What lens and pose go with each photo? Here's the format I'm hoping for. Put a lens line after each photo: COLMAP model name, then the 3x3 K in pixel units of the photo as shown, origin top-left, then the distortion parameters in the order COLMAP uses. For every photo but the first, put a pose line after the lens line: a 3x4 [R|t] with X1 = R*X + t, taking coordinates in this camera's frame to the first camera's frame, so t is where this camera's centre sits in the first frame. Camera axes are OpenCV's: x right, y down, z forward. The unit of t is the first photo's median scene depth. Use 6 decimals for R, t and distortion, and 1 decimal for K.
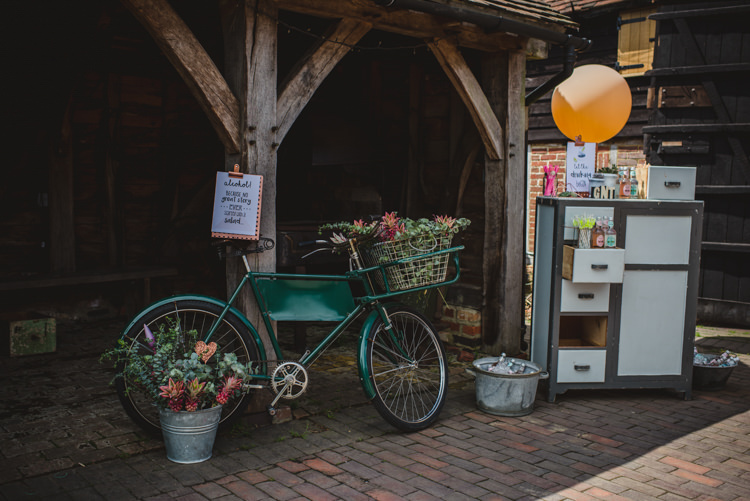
lens RADIAL K [[742.6, 0, 375.0], [0, 742.6, 250.5], [0, 0, 1]] dist [-0.010921, 0.000324]
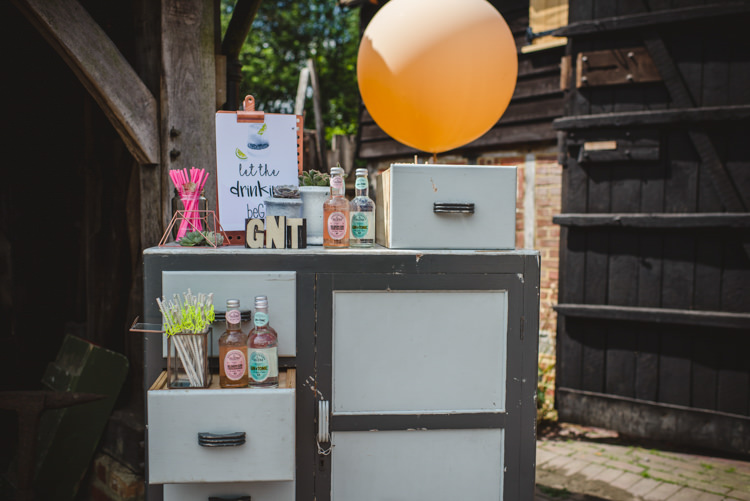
lens RADIAL K [[768.8, 0, 375.0], [0, 768.8, 250.5], [0, 0, 1]] dist [-0.005066, -0.010366]
pose [[0.999564, -0.012938, -0.026552, 0.354304], [0.011636, 0.998750, -0.048605, -0.046351], [0.027148, 0.048275, 0.998465, 0.569652]]
